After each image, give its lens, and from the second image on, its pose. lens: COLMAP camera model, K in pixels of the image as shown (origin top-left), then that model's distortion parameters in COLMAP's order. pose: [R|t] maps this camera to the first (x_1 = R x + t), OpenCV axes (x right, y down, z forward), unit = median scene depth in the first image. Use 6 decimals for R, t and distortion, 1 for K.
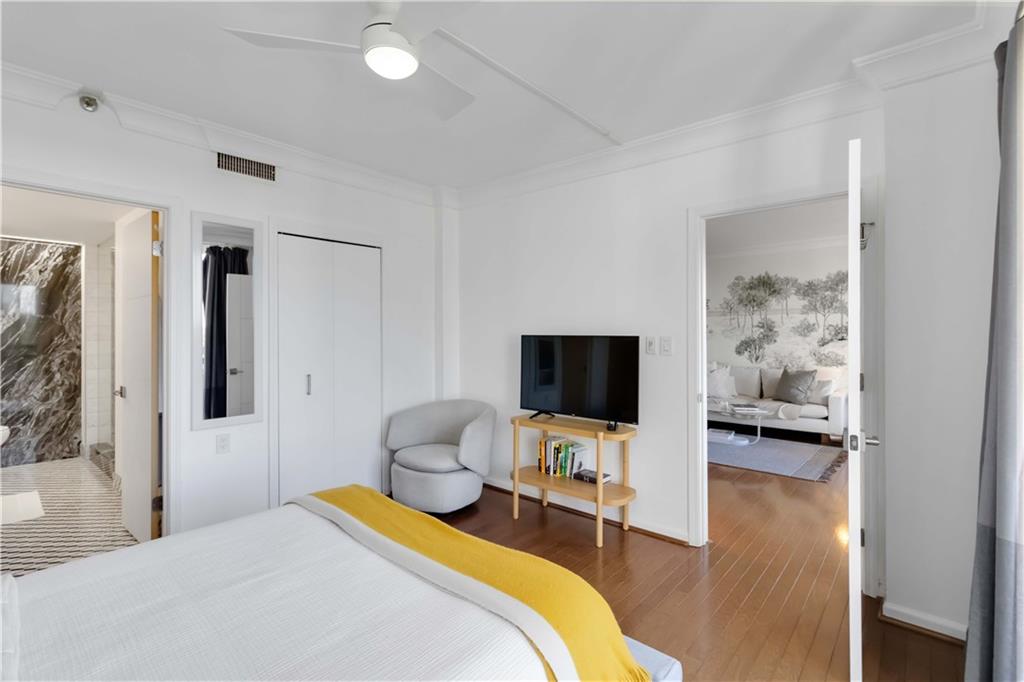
lens RADIAL K [[474.3, 0, 512.0], [0, 474.3, 333.1], [0, 0, 1]] dist [-0.000451, 0.002081]
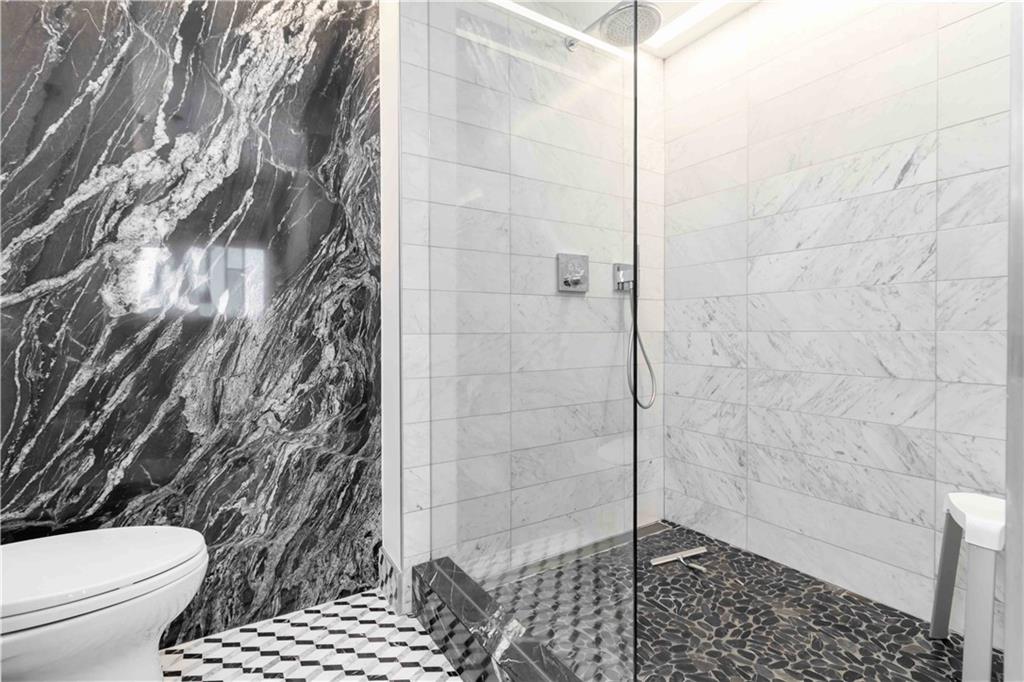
lens RADIAL K [[474.3, 0, 511.4], [0, 474.3, 335.6], [0, 0, 1]] dist [-0.000451, 0.002081]
pose [[0.956456, -0.003030, -0.291860, -0.734938], [0.004153, 0.999986, 0.003229, 0.077340], [0.291846, -0.004300, 0.956456, 0.716644]]
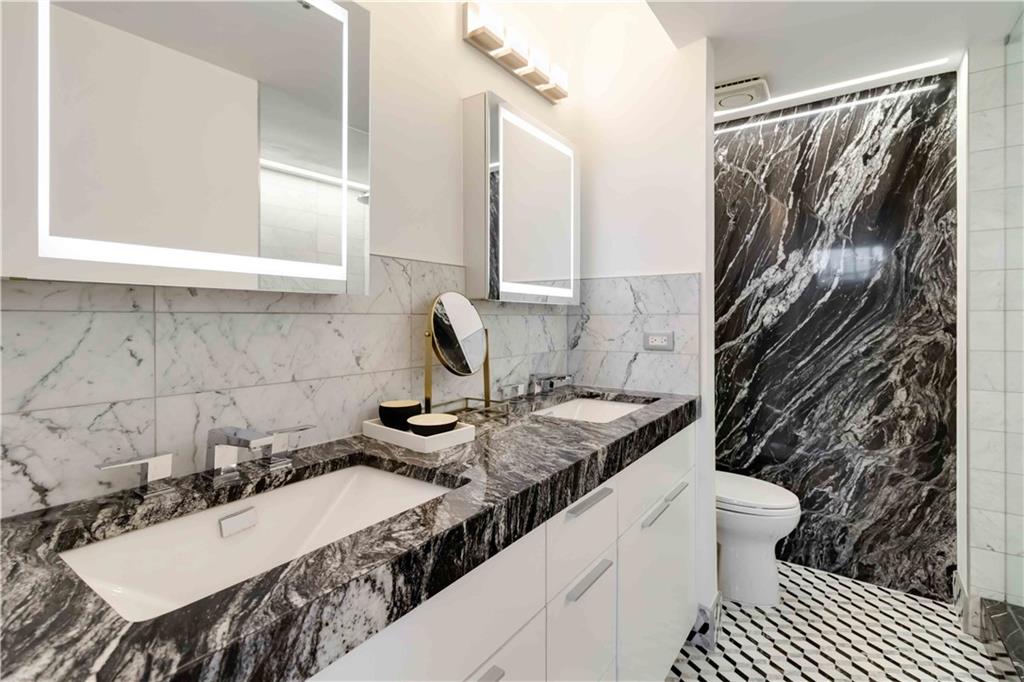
lens RADIAL K [[474.3, 0, 526.6], [0, 474.3, 321.2], [0, 0, 1]] dist [-0.000451, 0.002081]
pose [[0.113855, 0.004408, -0.993488, -0.572134], [0.001944, 0.999987, 0.004660, 0.021351], [0.993495, -0.002462, 0.113845, 0.618355]]
